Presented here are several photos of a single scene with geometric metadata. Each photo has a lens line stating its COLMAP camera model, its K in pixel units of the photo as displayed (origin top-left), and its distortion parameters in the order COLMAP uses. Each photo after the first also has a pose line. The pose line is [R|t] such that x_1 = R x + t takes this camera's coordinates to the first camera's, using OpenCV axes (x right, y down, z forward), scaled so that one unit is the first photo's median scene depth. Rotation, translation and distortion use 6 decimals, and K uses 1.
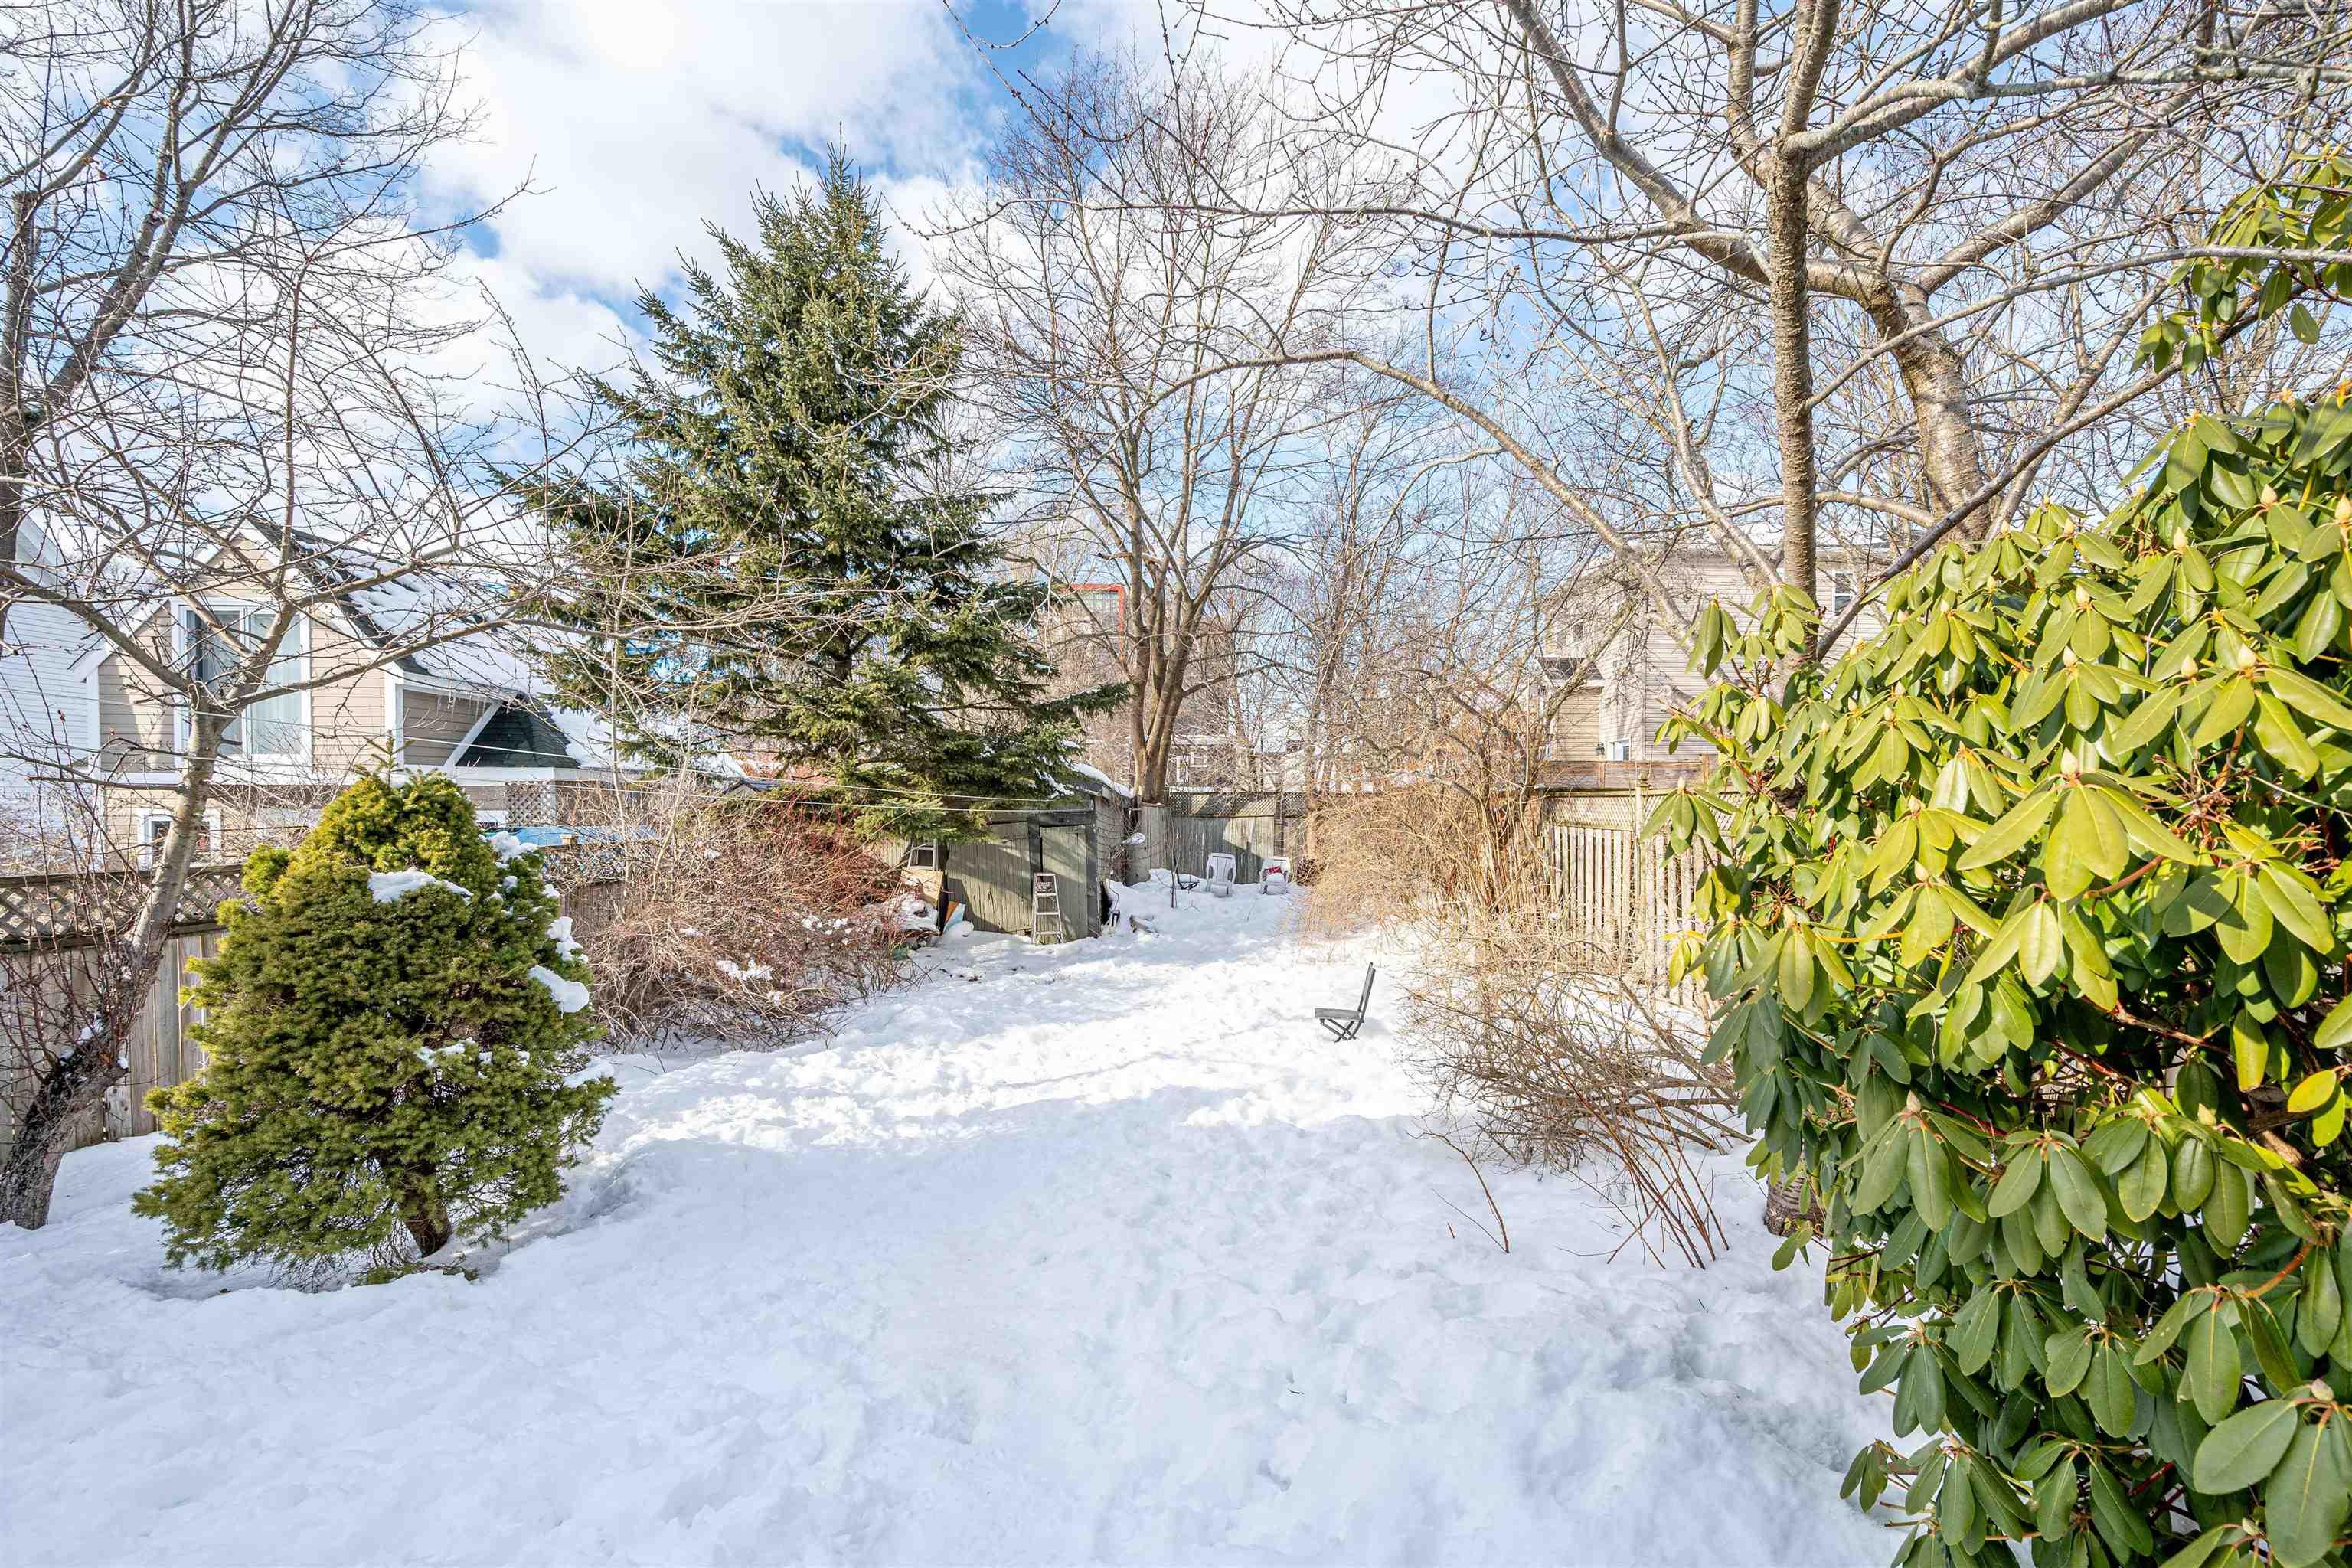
lens RADIAL K [[1004.9, 0, 1248.5], [0, 1004.9, 834.4], [0, 0, 1]] dist [0.003283, 0.000332]
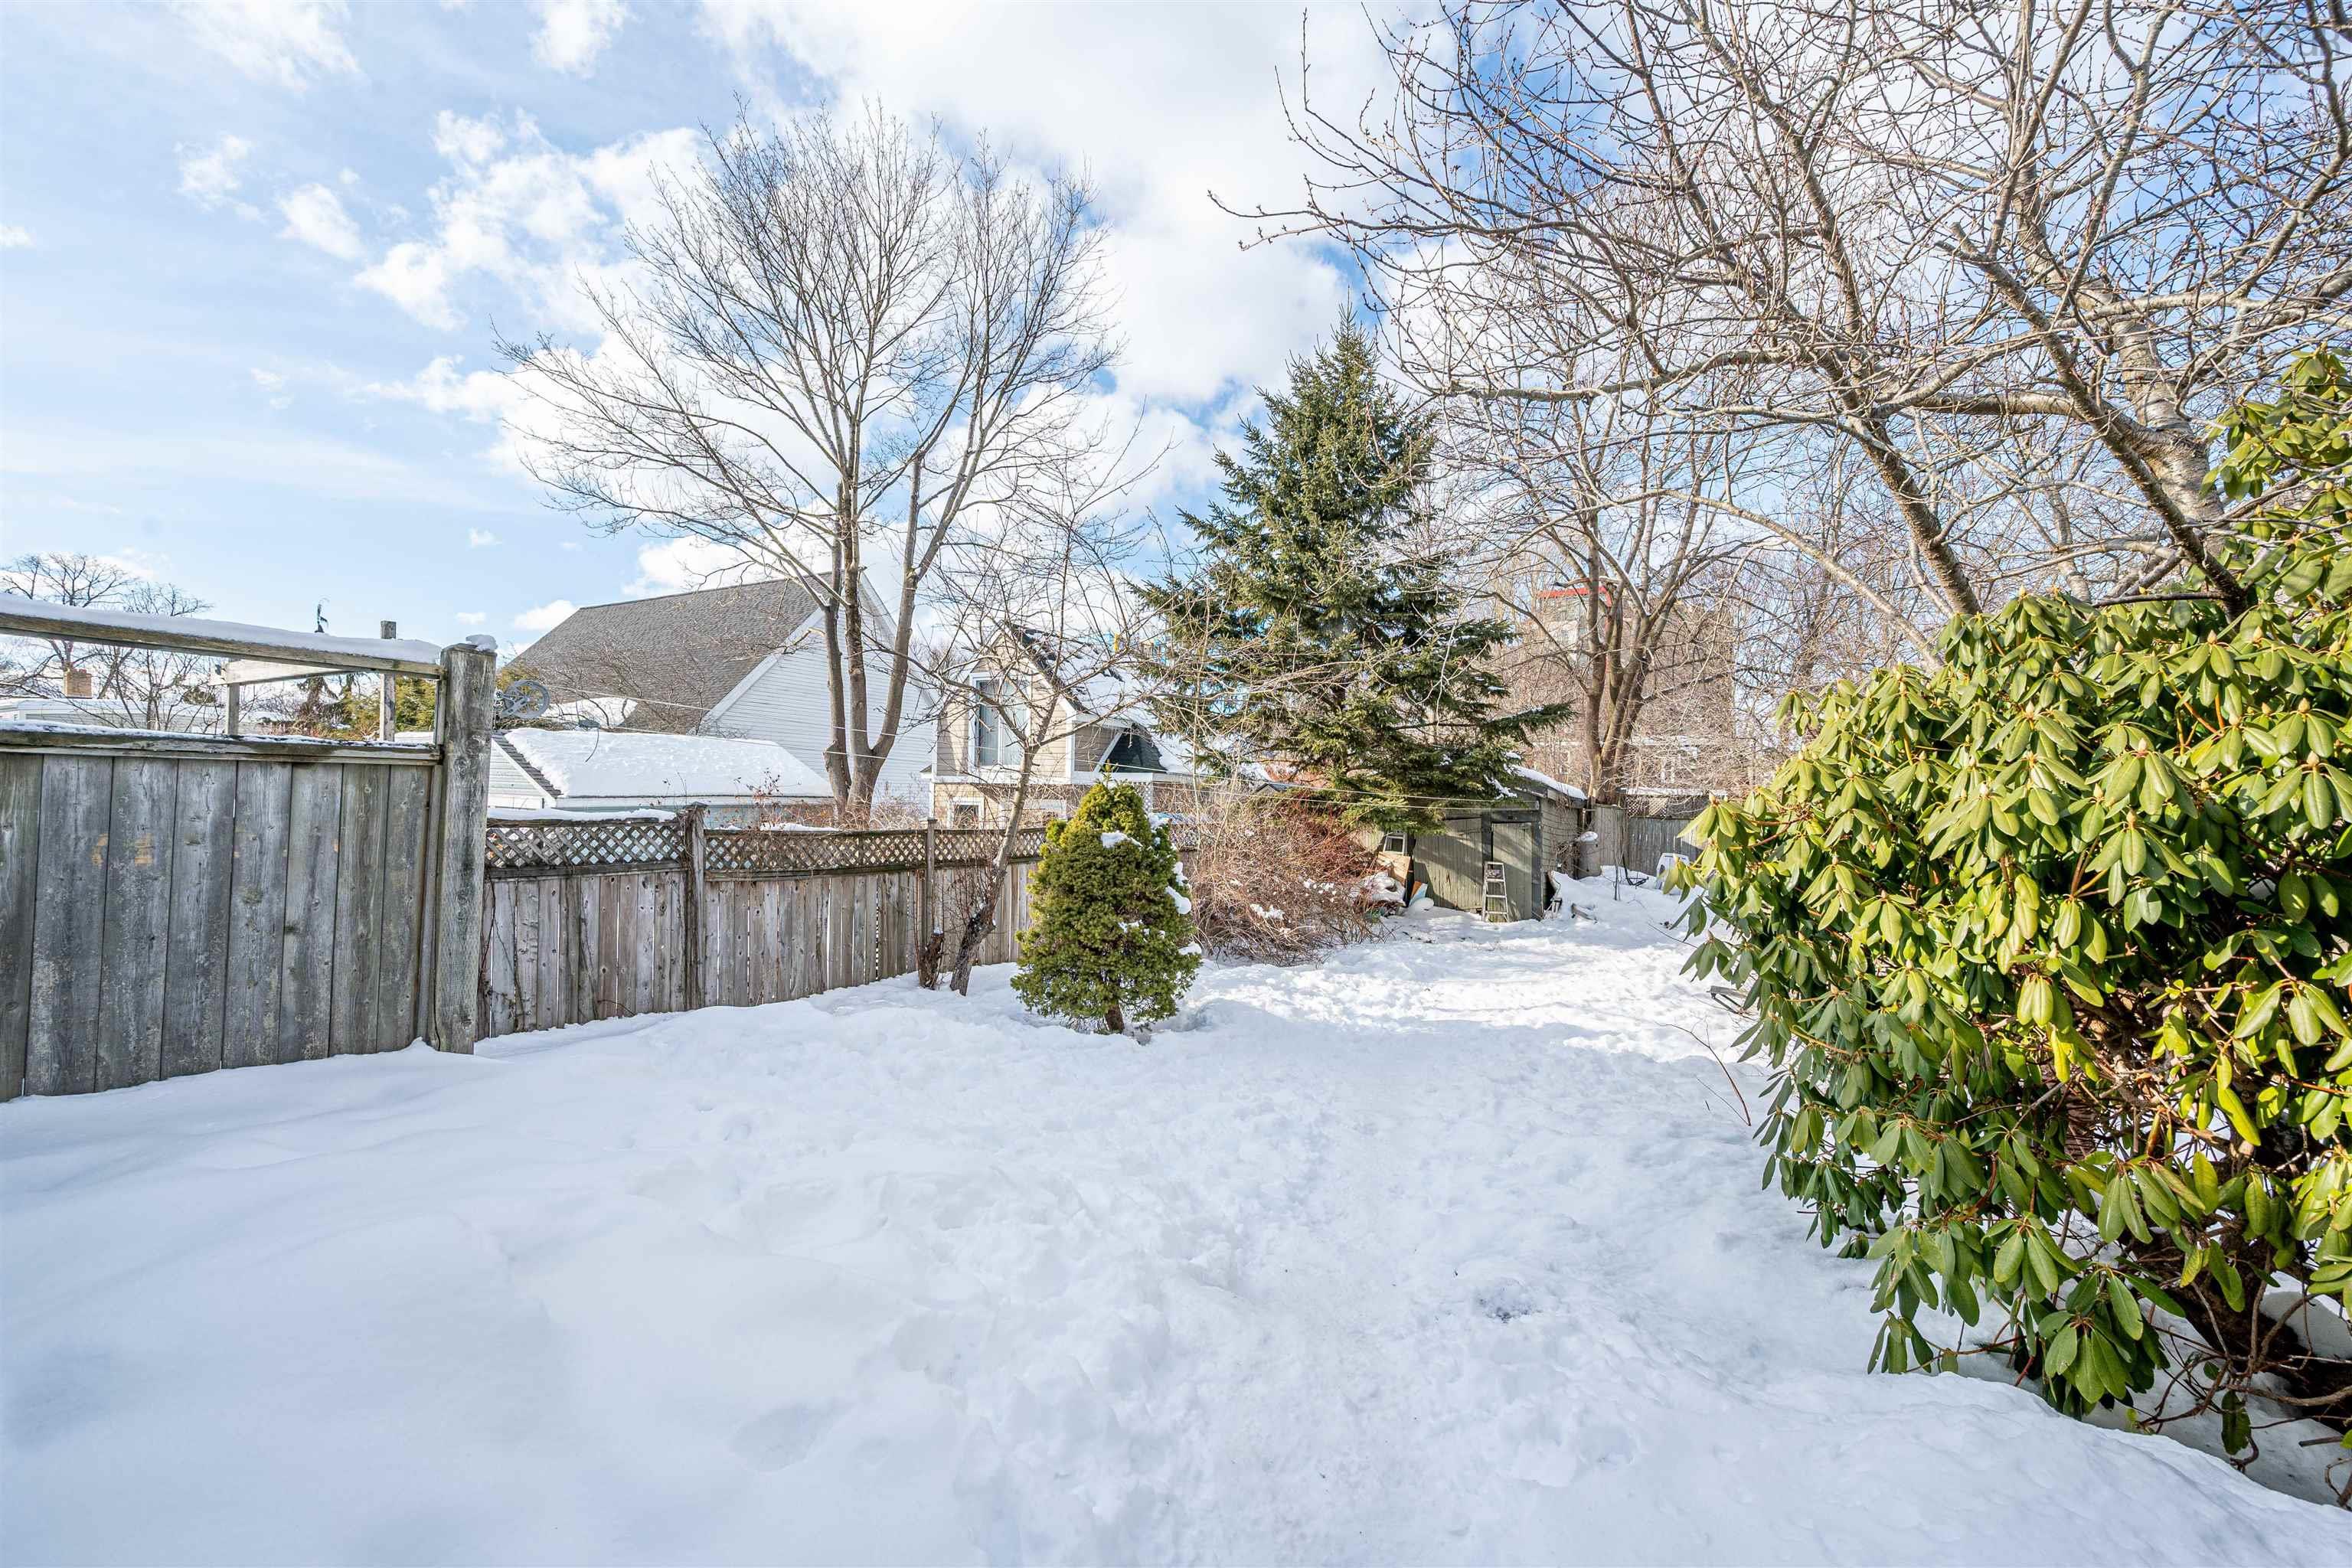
lens RADIAL K [[967.0, 0, 1176.0], [0, 967.0, 784.0], [0, 0, 1]] dist [-0.001070, -0.000221]
pose [[0.848806, 0.007053, -0.528658, 0.094708], [-0.032979, 0.998670, -0.039627, 0.004949], [0.527675, 0.051070, 0.847910, -0.198820]]
